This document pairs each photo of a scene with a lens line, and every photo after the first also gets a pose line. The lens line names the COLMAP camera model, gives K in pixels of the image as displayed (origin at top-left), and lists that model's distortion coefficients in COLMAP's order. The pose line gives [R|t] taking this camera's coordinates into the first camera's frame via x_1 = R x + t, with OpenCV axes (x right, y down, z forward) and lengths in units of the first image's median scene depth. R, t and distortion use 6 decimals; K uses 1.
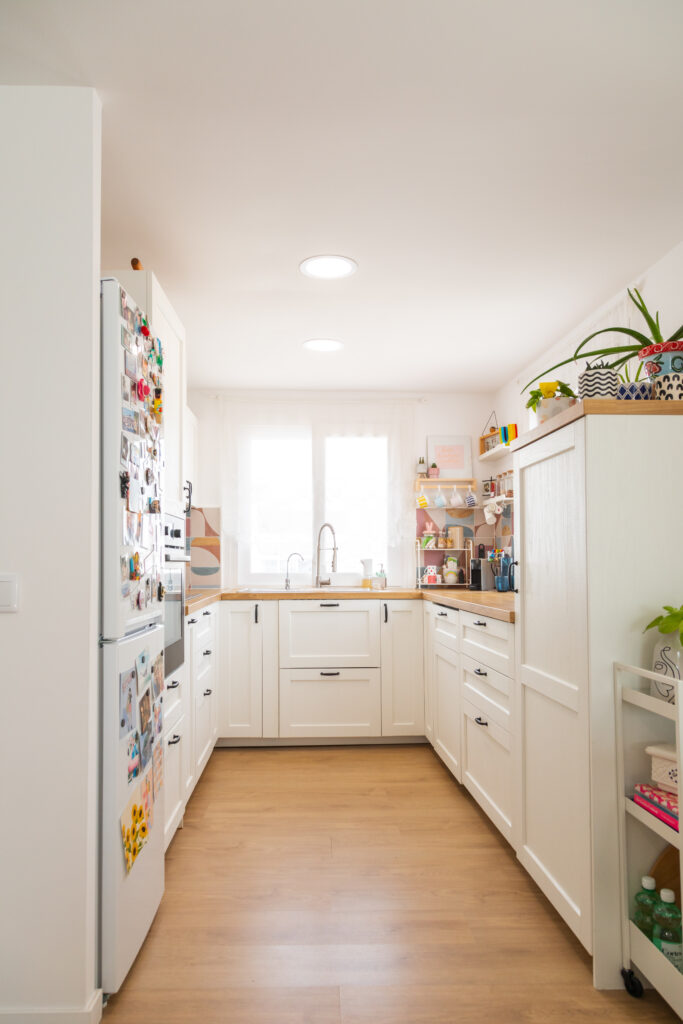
lens RADIAL K [[686.5, 0, 323.5], [0, 686.5, 538.8], [0, 0, 1]] dist [0.001783, 0.001237]
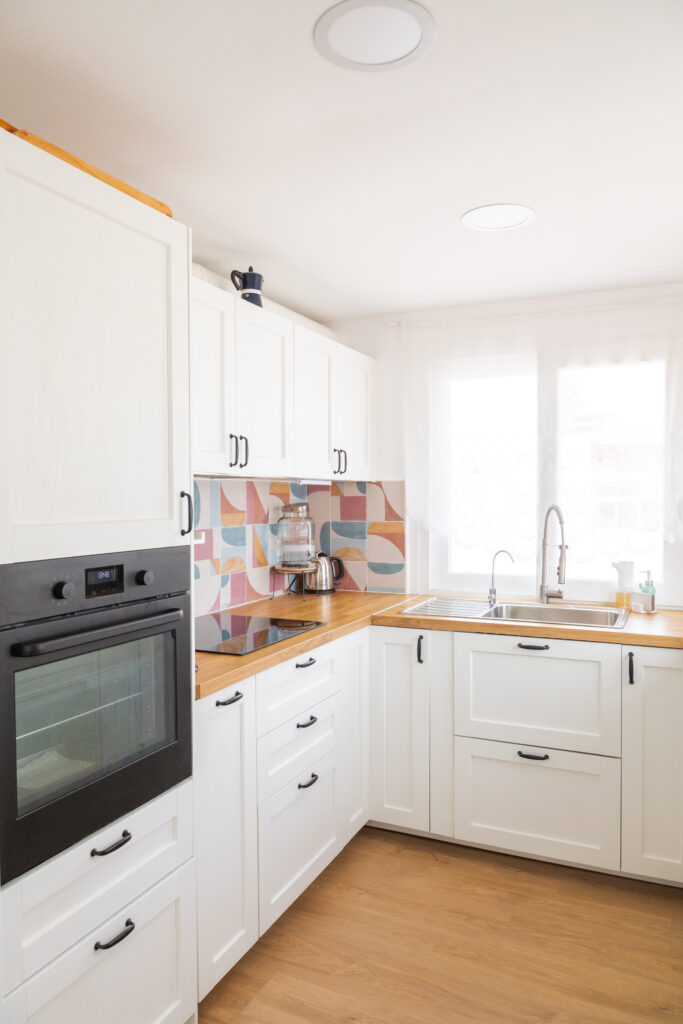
lens RADIAL K [[708.3, 0, 341.5], [0, 708.3, 512.0], [0, 0, 1]] dist [-0.003092, -0.001794]
pose [[0.891724, 0.010957, -0.452447, 0.127637], [0.016574, 0.998246, 0.056840, -0.057256], [0.452277, -0.058184, 0.889978, 0.321592]]
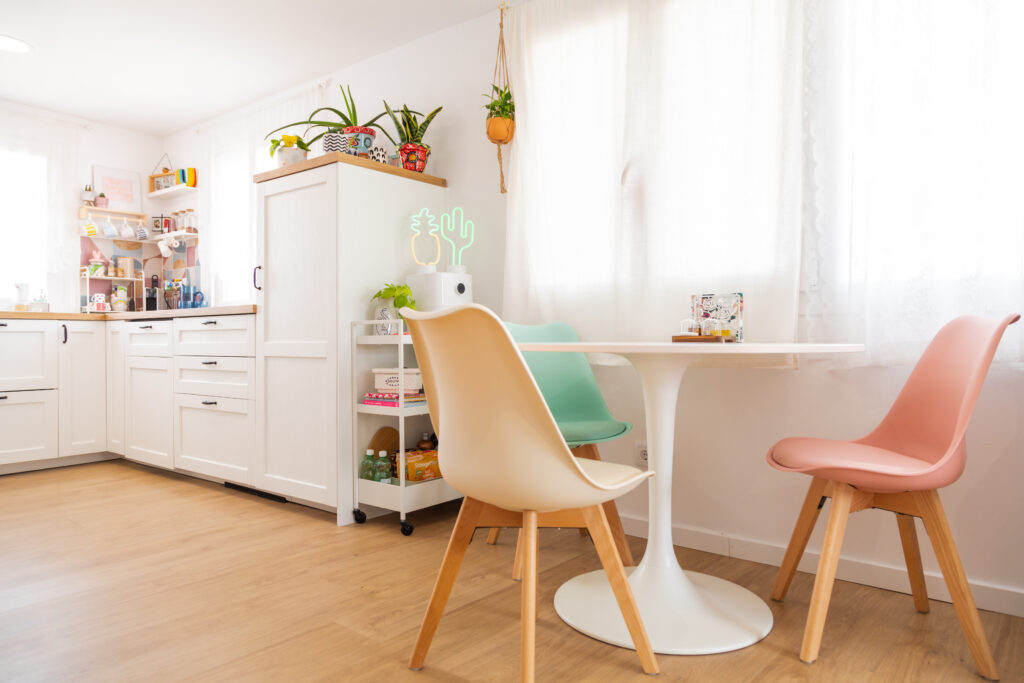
lens RADIAL K [[686.5, 0, 512.0], [0, 686.5, 341.5], [0, 0, 1]] dist [0.001783, 0.001237]
pose [[0.652771, 0.000469, 0.757555, -0.216232], [-0.025026, 0.999467, 0.020946, 0.073896], [-0.757142, -0.032631, 0.652435, -0.127976]]
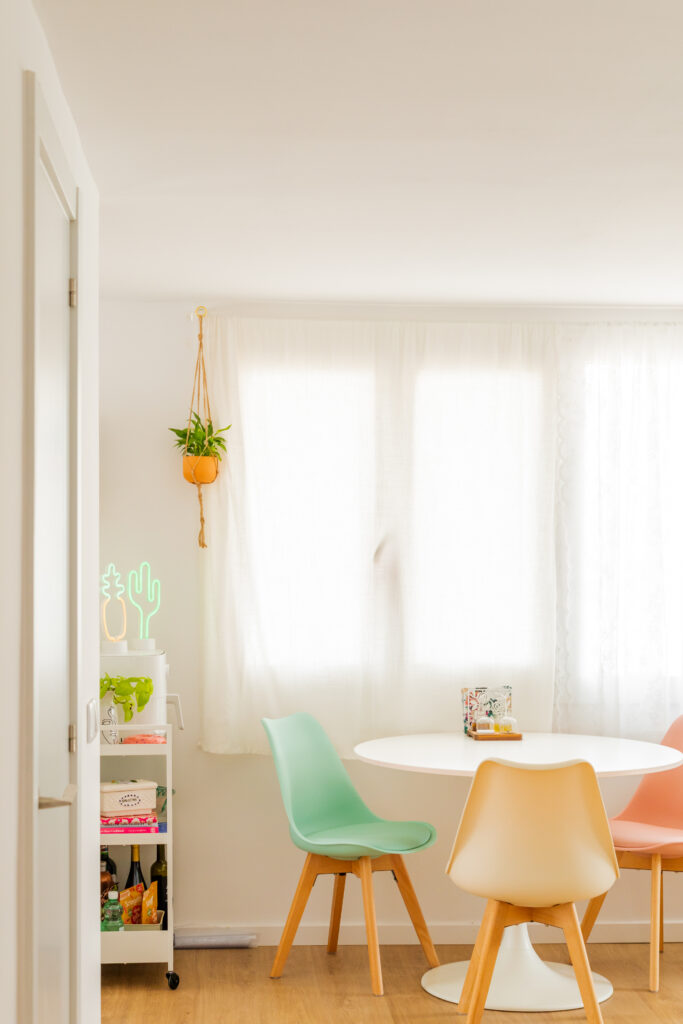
lens RADIAL K [[1742.6, 0, 341.5], [0, 1742.6, 512.0], [0, 0, 1]] dist [0.001547, 0.018340]
pose [[-0.042822, 0.017026, 0.998938, -1.065015], [-0.032164, 0.999313, -0.018411, -0.061593], [-0.998565, -0.032918, -0.042245, 0.268342]]
